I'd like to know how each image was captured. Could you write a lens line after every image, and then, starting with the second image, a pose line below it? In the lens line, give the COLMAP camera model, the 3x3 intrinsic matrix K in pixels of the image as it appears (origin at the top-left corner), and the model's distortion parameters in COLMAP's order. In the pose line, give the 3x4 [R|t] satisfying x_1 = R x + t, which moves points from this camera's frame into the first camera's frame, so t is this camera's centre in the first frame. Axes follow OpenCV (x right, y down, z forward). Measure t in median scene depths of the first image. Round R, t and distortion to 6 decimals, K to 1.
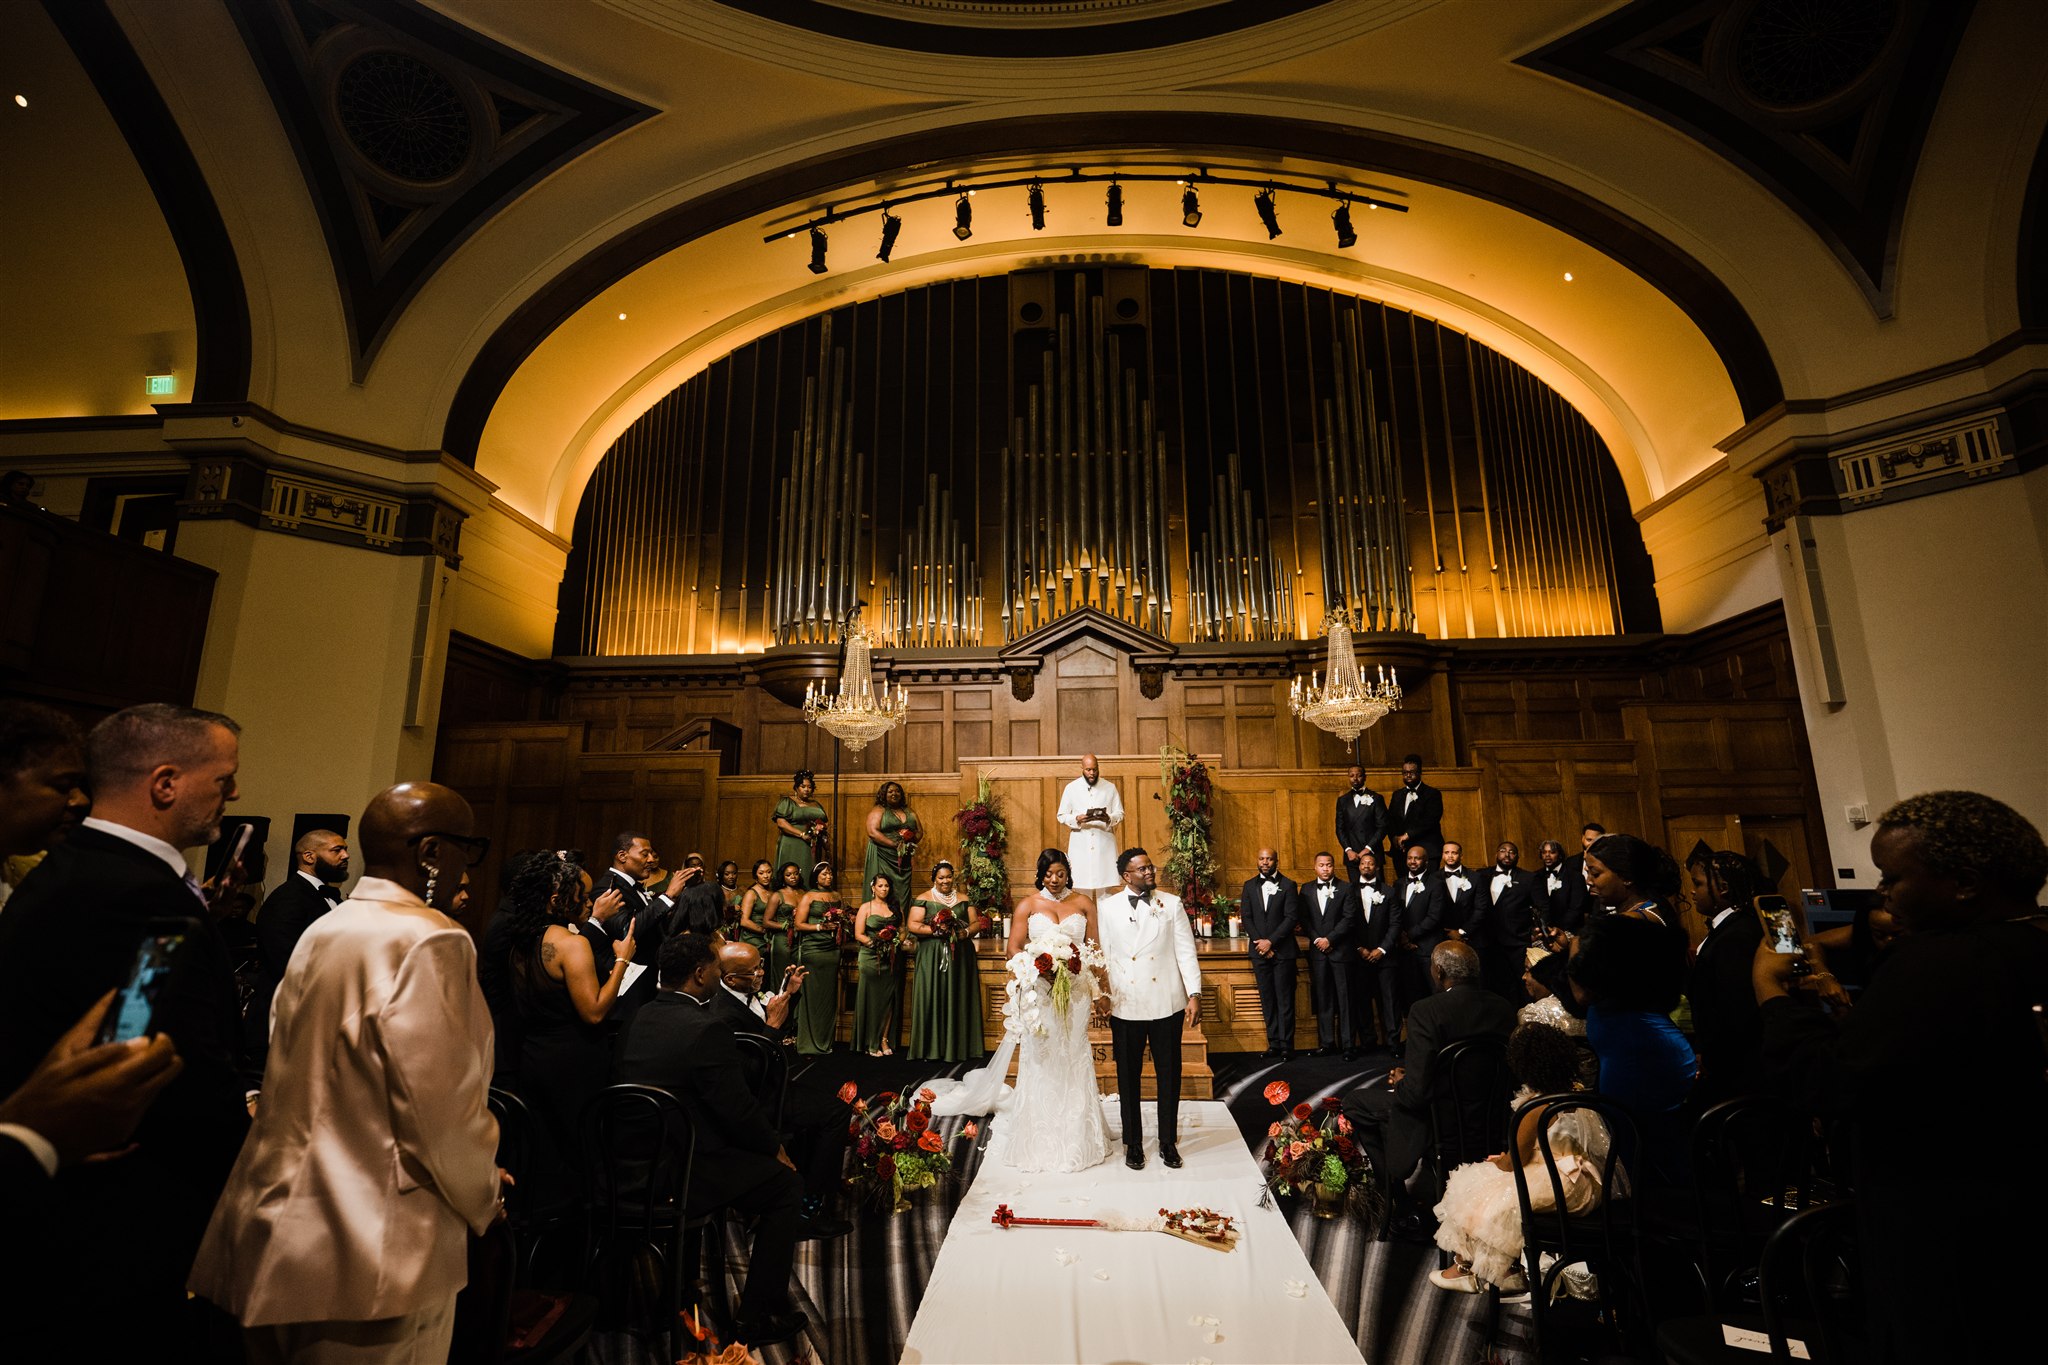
lens RADIAL K [[924.9, 0, 1024.0], [0, 924.9, 682.5], [0, 0, 1]] dist [0.000302, 0.000518]
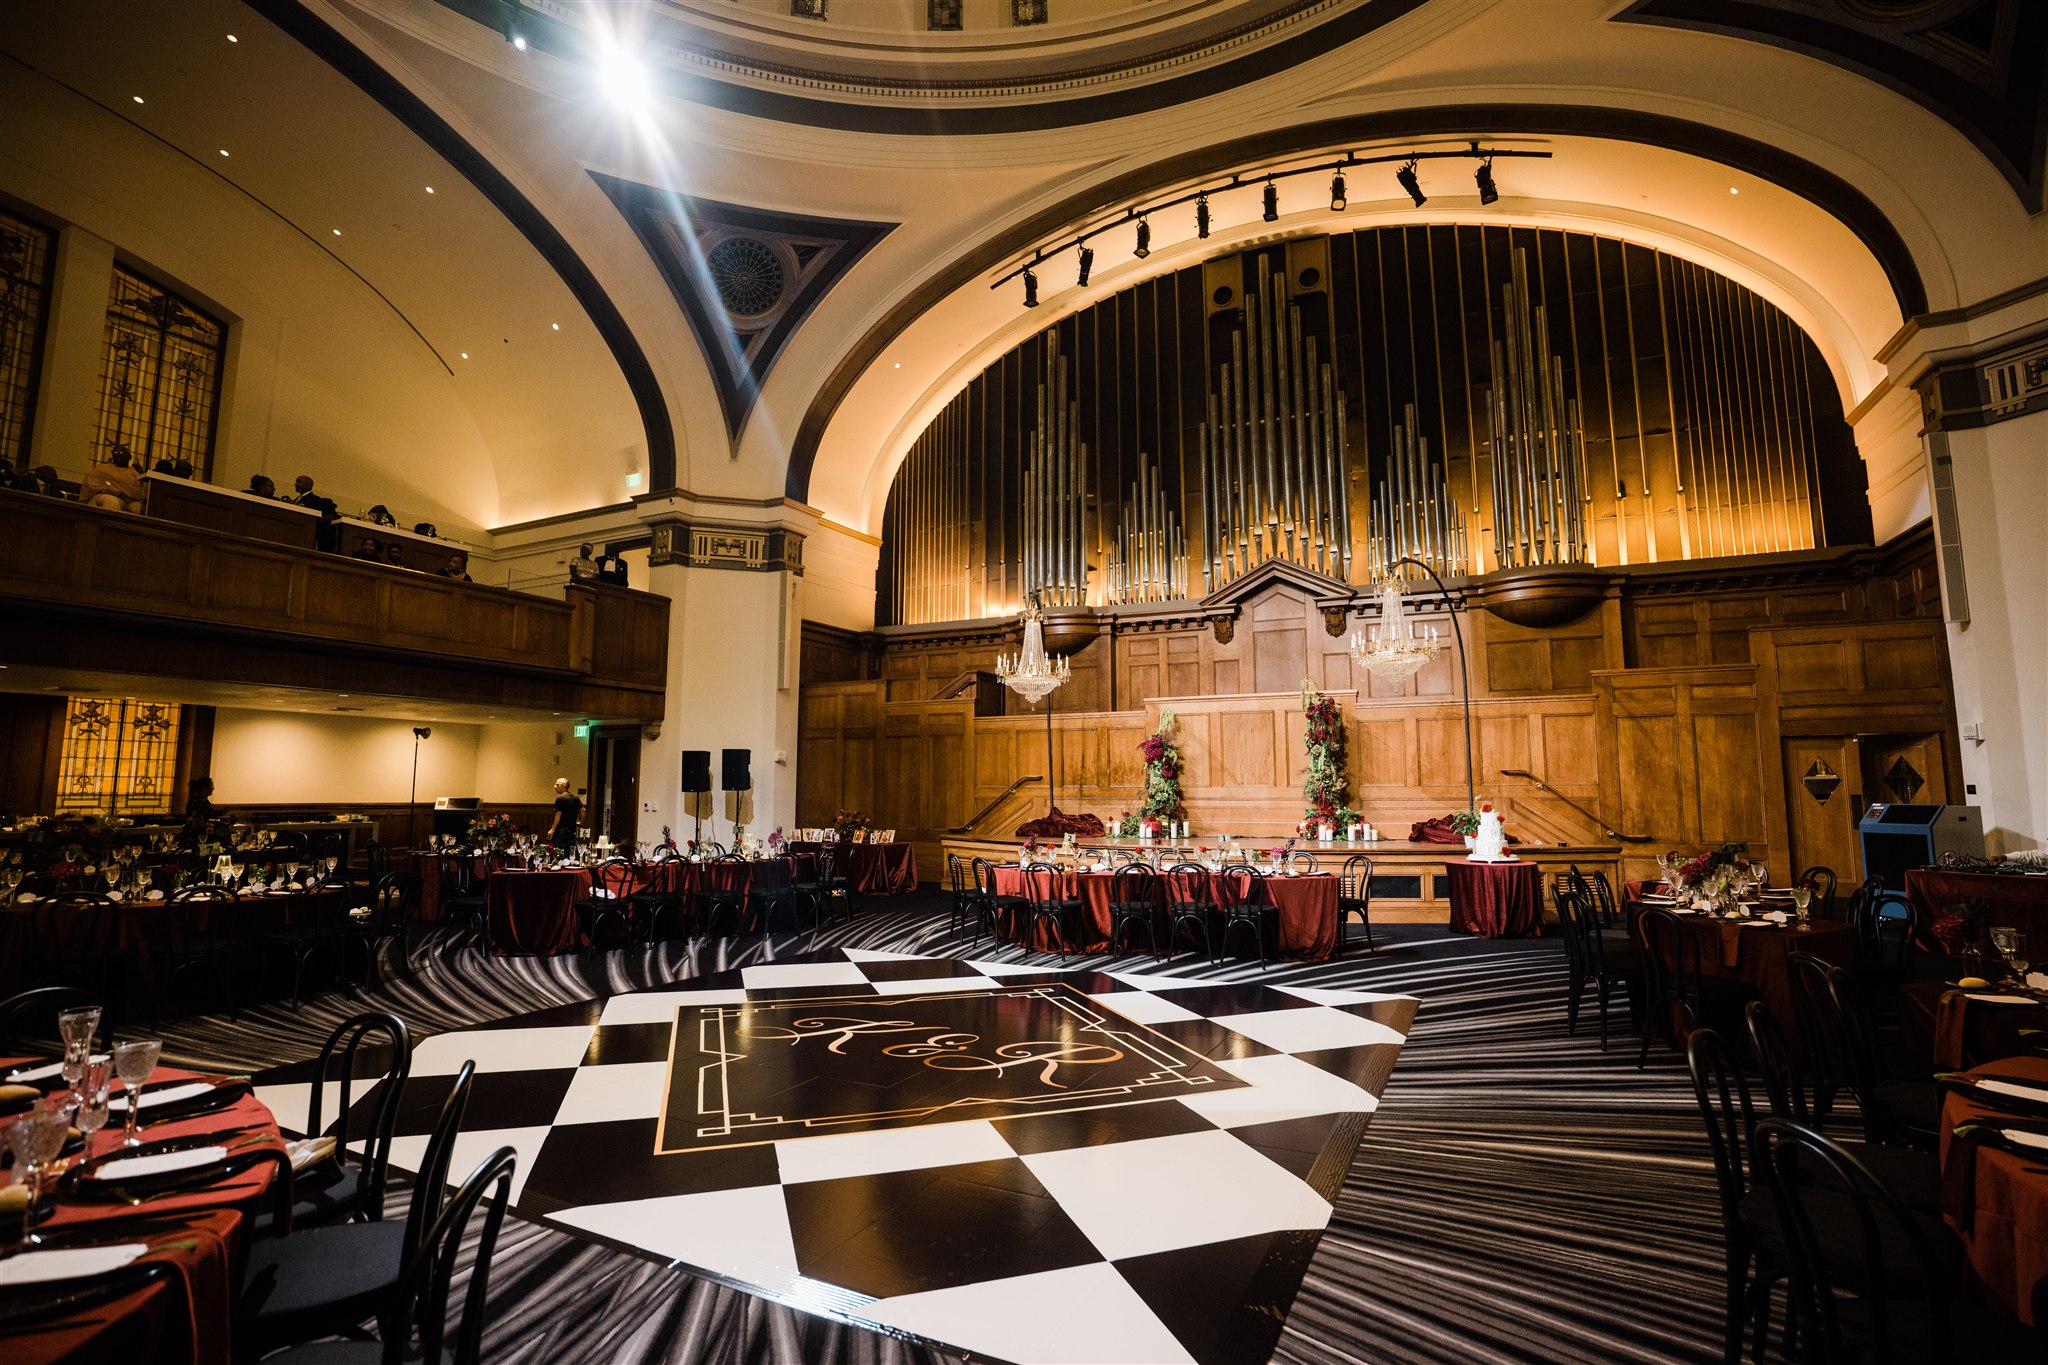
lens RADIAL K [[970.7, 0, 1024.0], [0, 970.7, 682.5], [0, 0, 1]] dist [-0.095067, 0.041357]
pose [[0.923512, -0.035582, -0.381915, 0.234335], [0.071091, 0.994315, 0.079269, -0.047186], [0.376923, -0.100357, 0.920792, -0.225936]]
